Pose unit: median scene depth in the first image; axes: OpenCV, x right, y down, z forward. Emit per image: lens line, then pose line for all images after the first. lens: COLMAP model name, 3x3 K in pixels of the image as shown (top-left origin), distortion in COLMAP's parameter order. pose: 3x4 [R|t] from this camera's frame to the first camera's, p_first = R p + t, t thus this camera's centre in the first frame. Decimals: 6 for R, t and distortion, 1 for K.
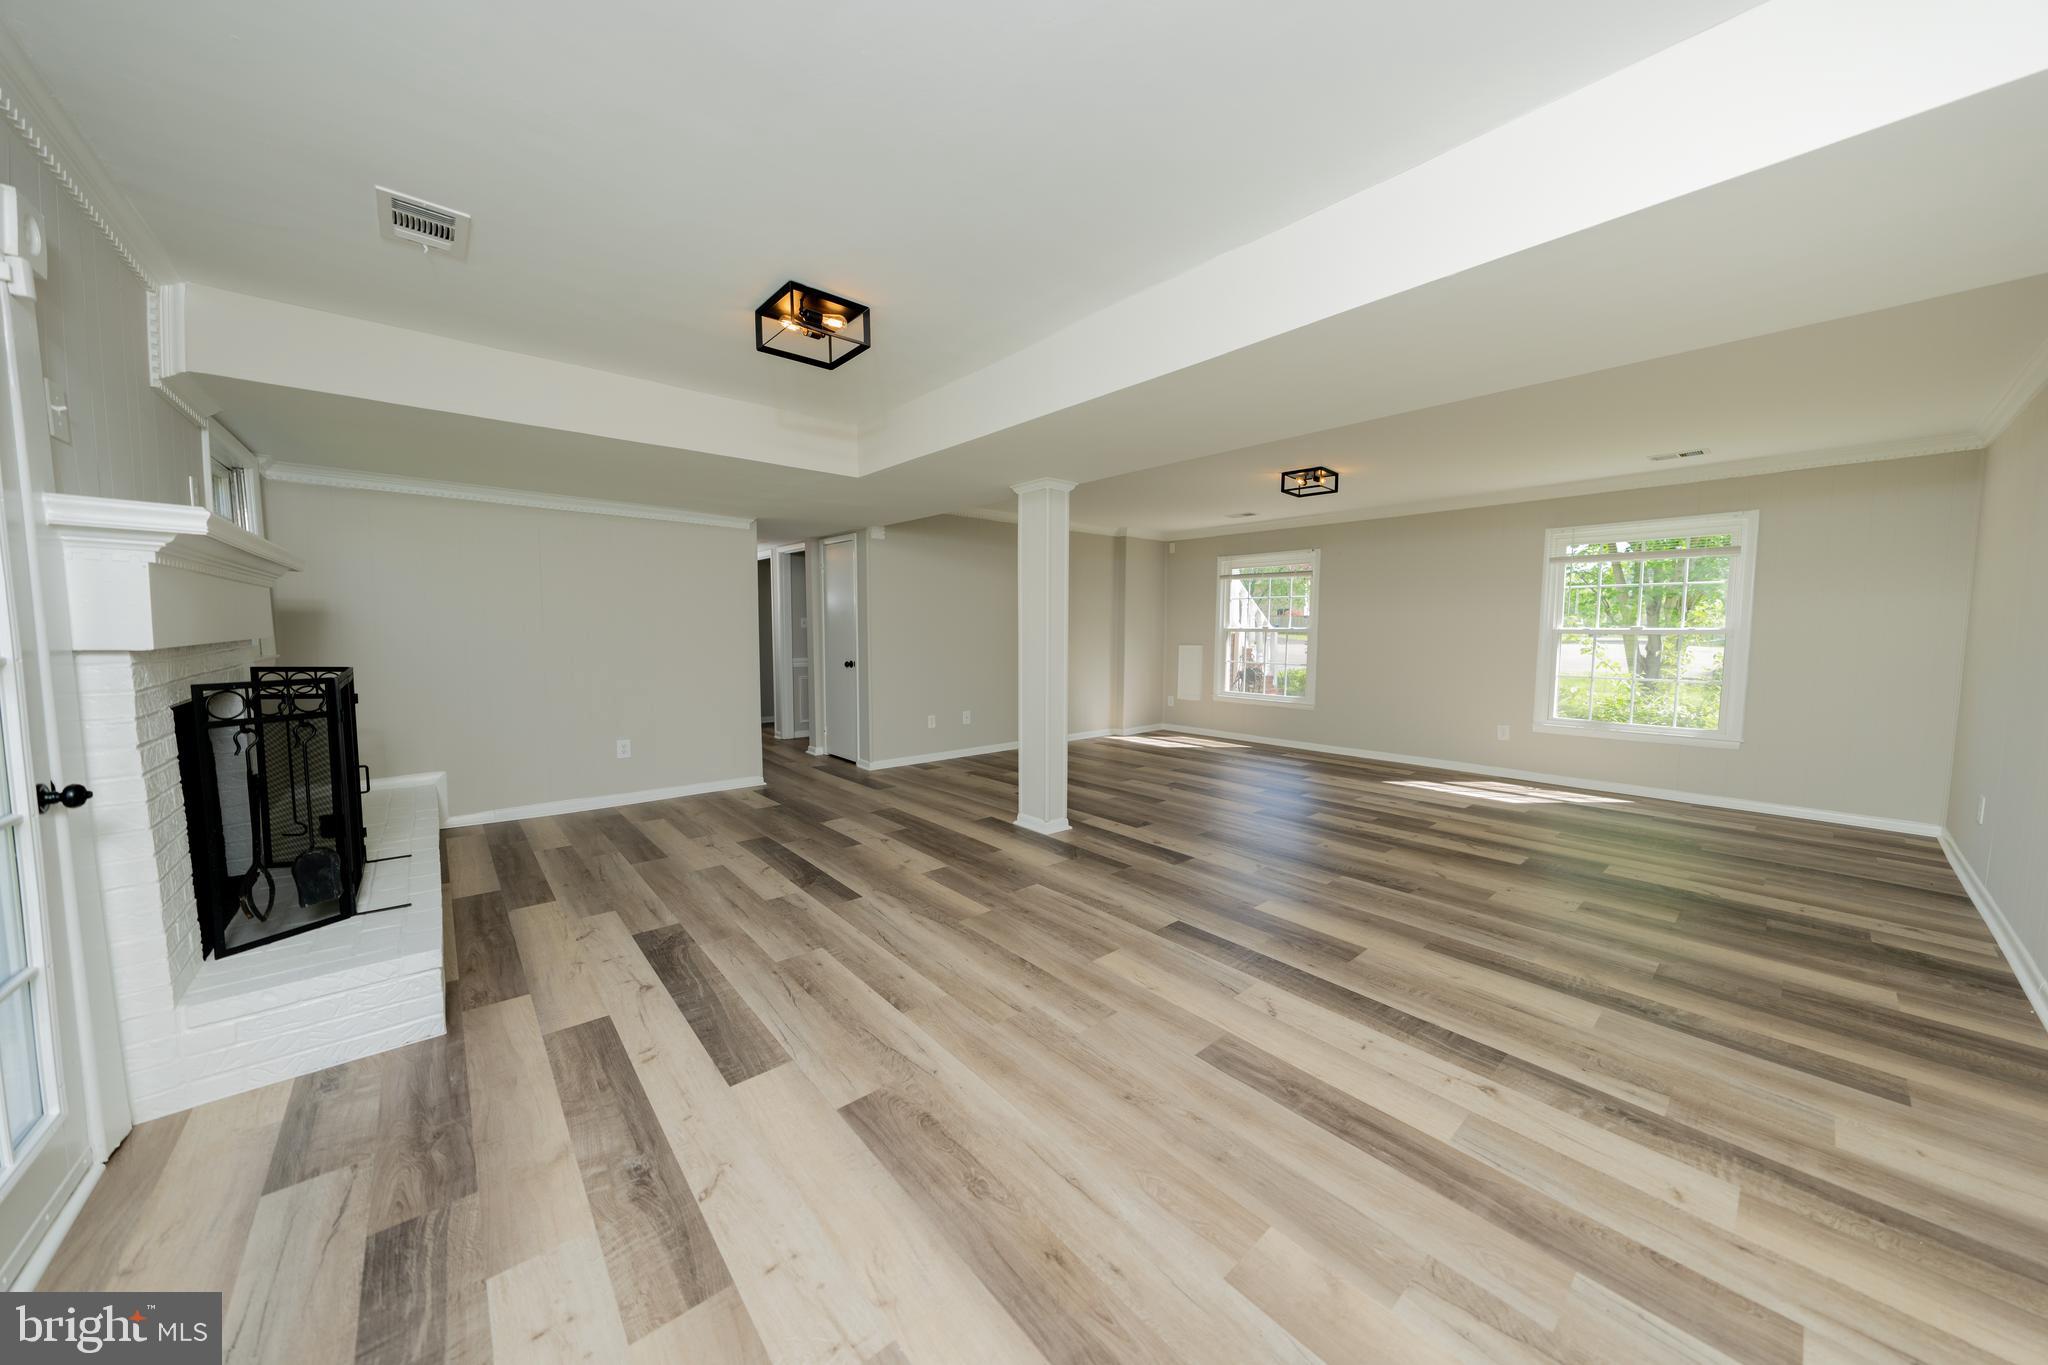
lens RADIAL K [[695.6, 0, 1024.2], [0, 695.6, 657.6], [0, 0, 1]] dist [-0.006252, 0.000082]
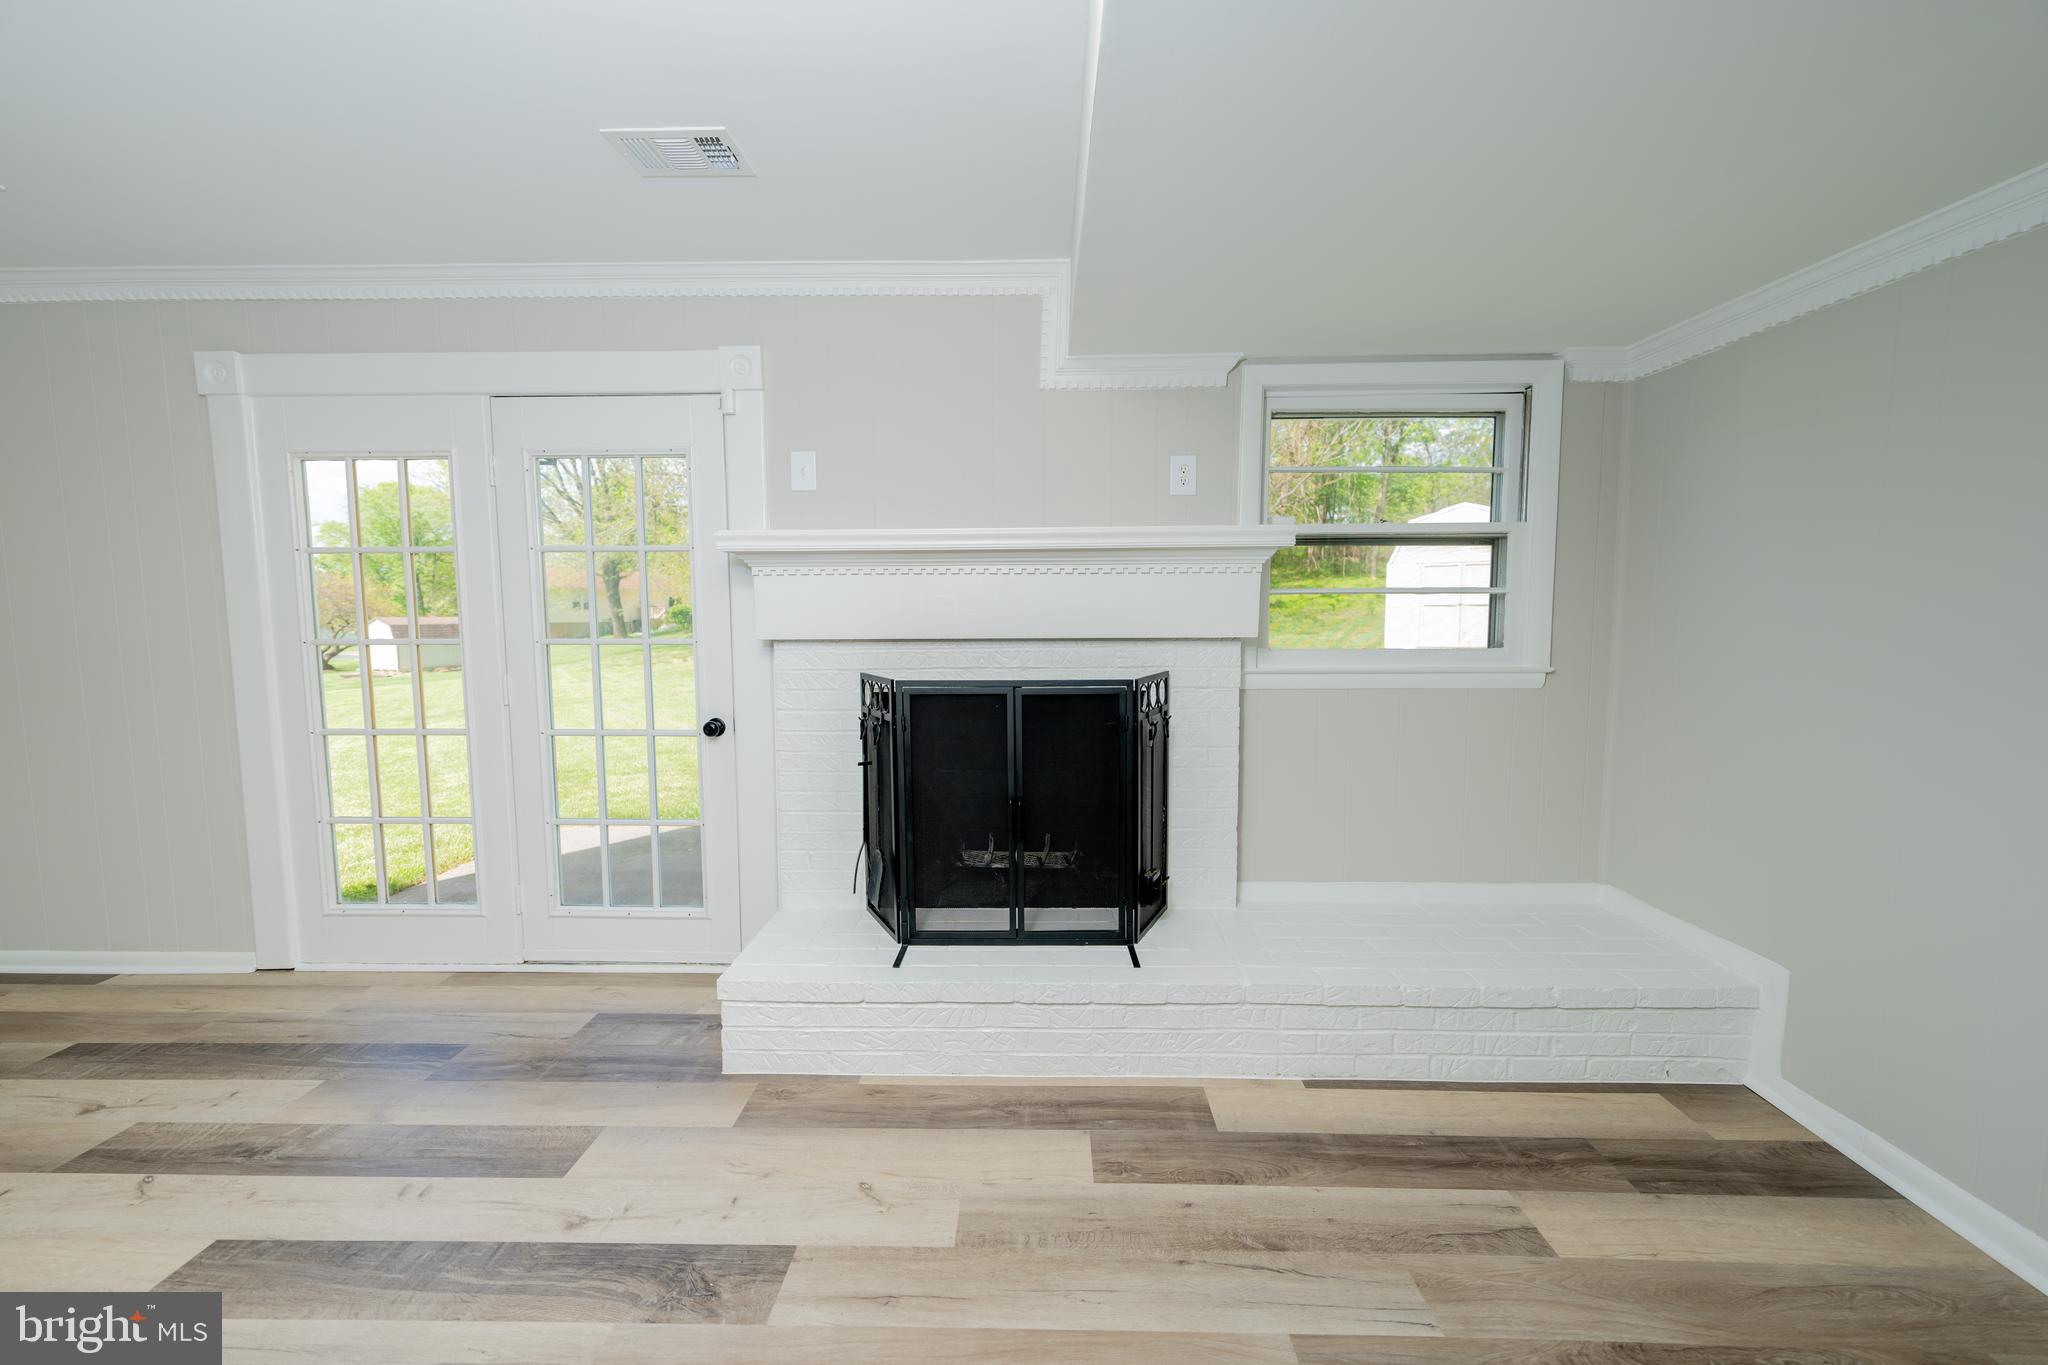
lens RADIAL K [[784.9, 0, 1032.1], [0, 784.9, 680.1], [0, 0, 1]] dist [-0.001253, 0.000126]
pose [[-0.668013, 0.057836, -0.741898, -0.278804], [-0.032831, 0.993714, 0.107028, -0.068357], [0.743425, 0.095854, -0.661915, 1.436303]]
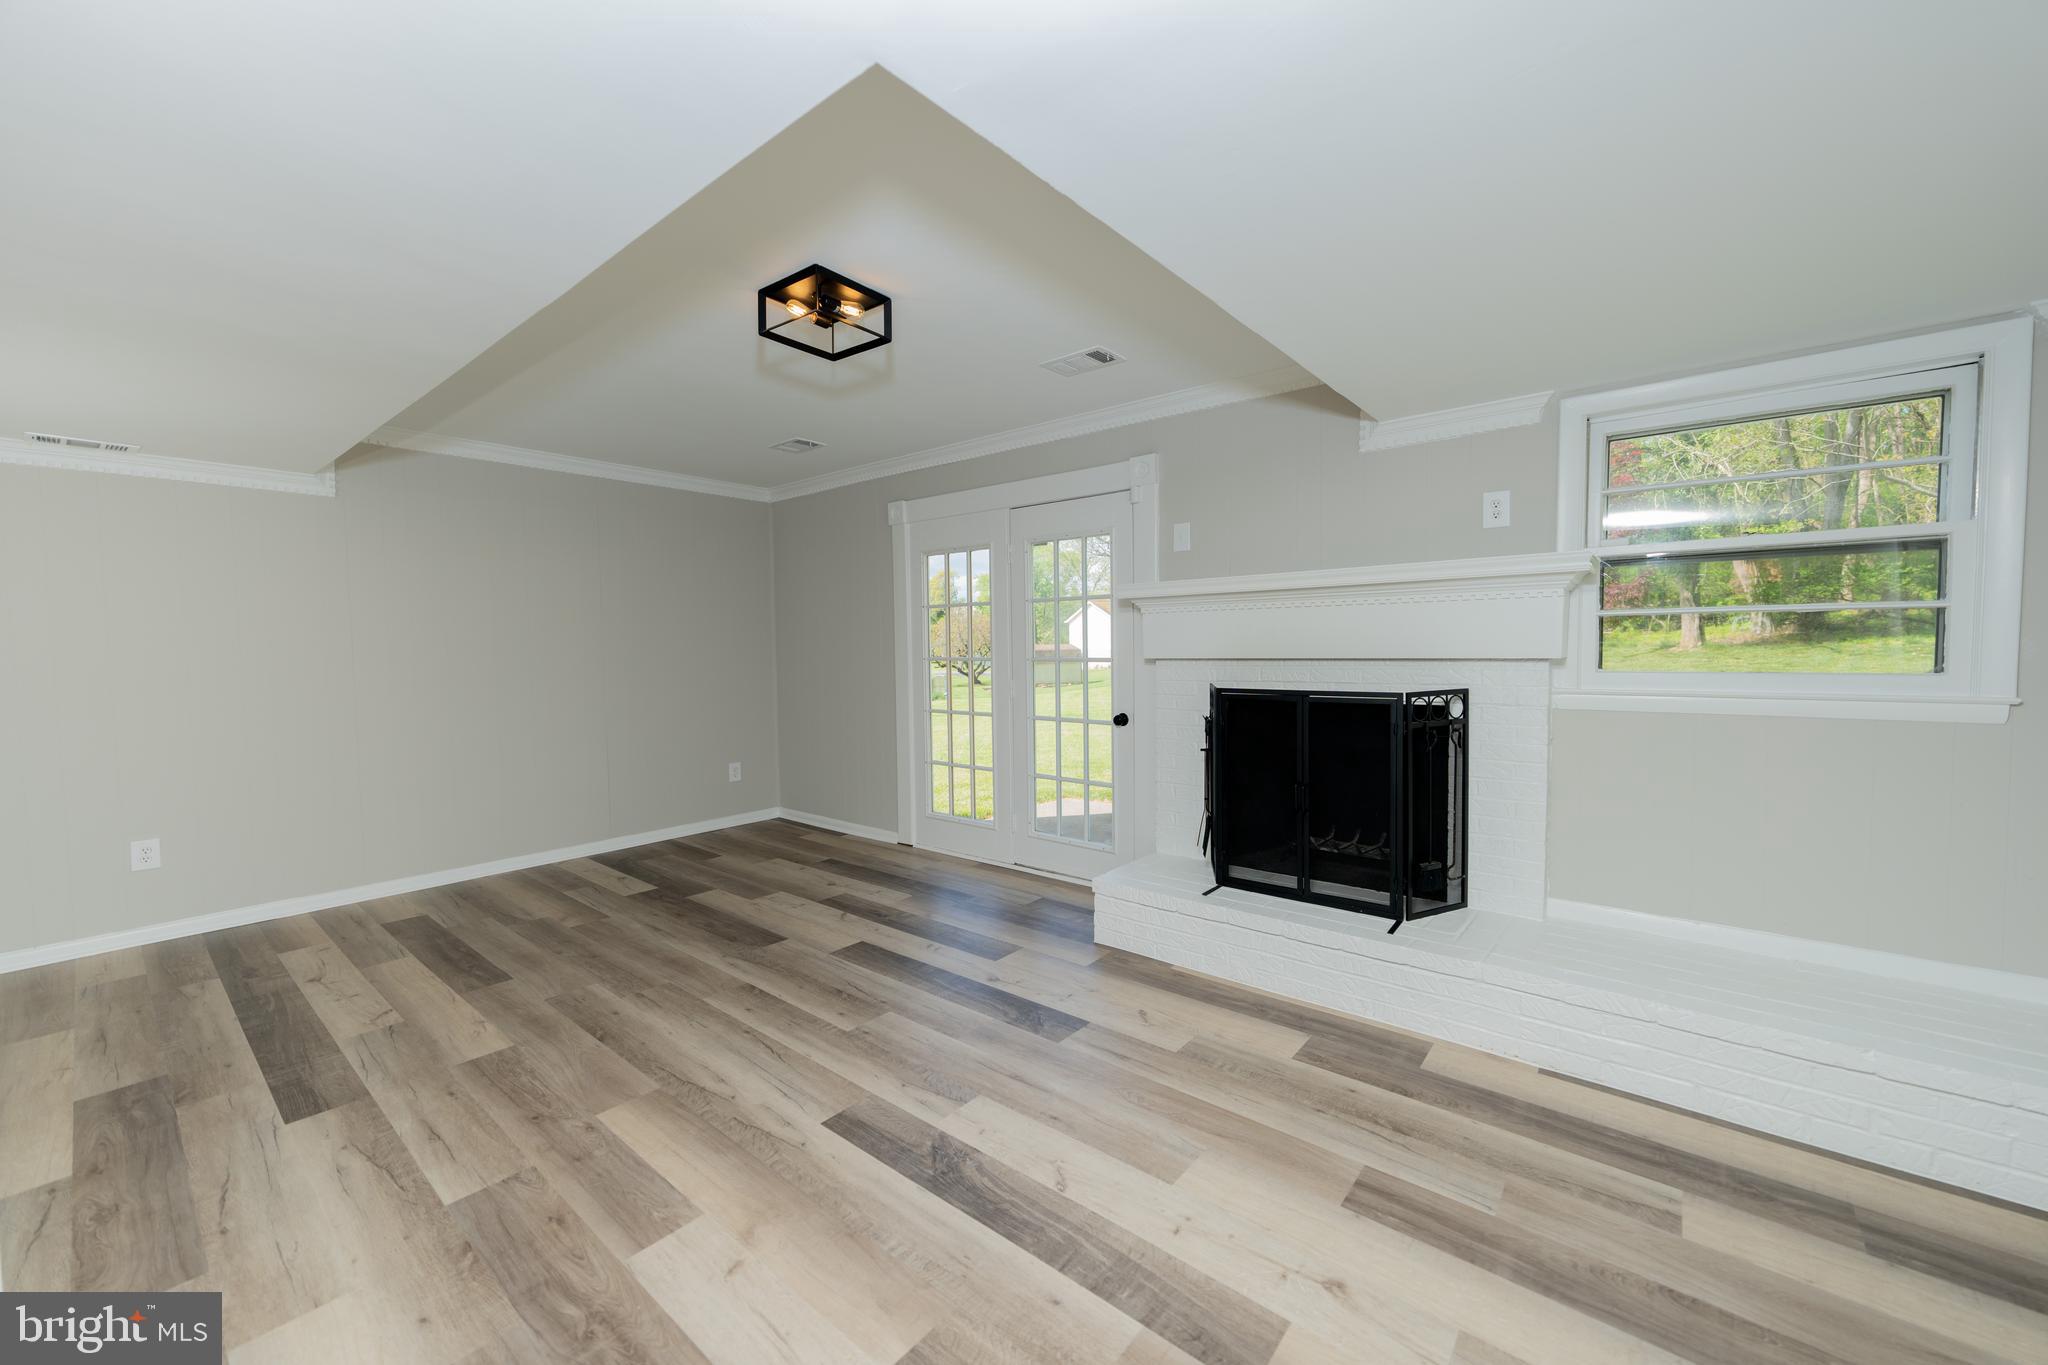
lens RADIAL K [[788.0, 0, 1028.7], [0, 788.0, 680.6], [0, 0, 1]] dist [-0.000347, -0.000079]
pose [[-0.985838, 0.013356, -0.167169, -0.336282], [-0.001271, 0.996200, 0.087089, -0.083720], [0.167697, 0.086068, -0.982074, 1.841105]]
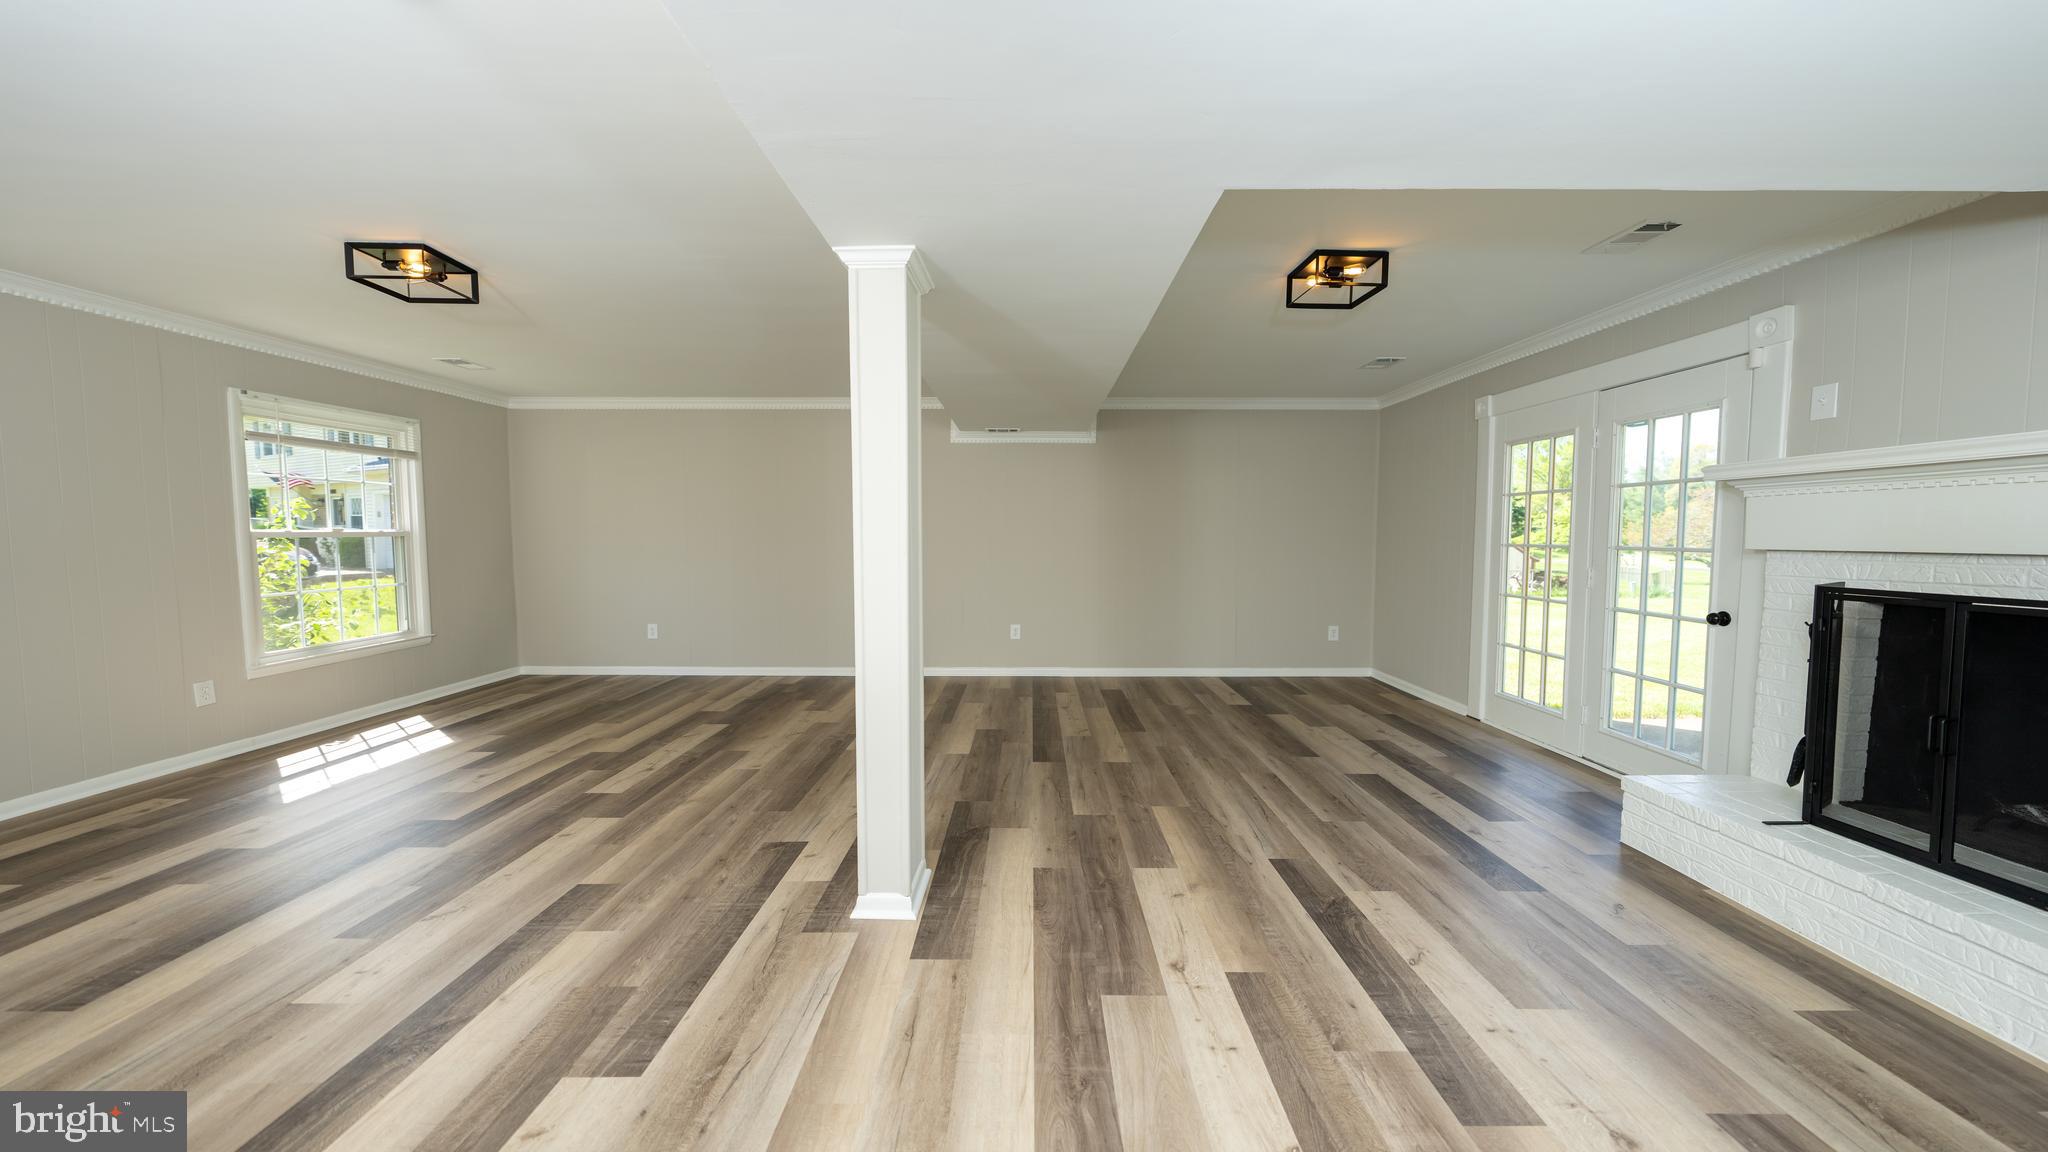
lens RADIAL K [[685.4, 0, 1028.2], [0, 685.4, 577.9], [0, 0, 1]] dist [-0.002331, -0.000043]
pose [[-0.755205, -0.047537, 0.653762, -0.604192], [0.024203, 0.994664, 0.100283, -0.088806], [-0.655041, 0.091558, -0.750025, 1.997878]]
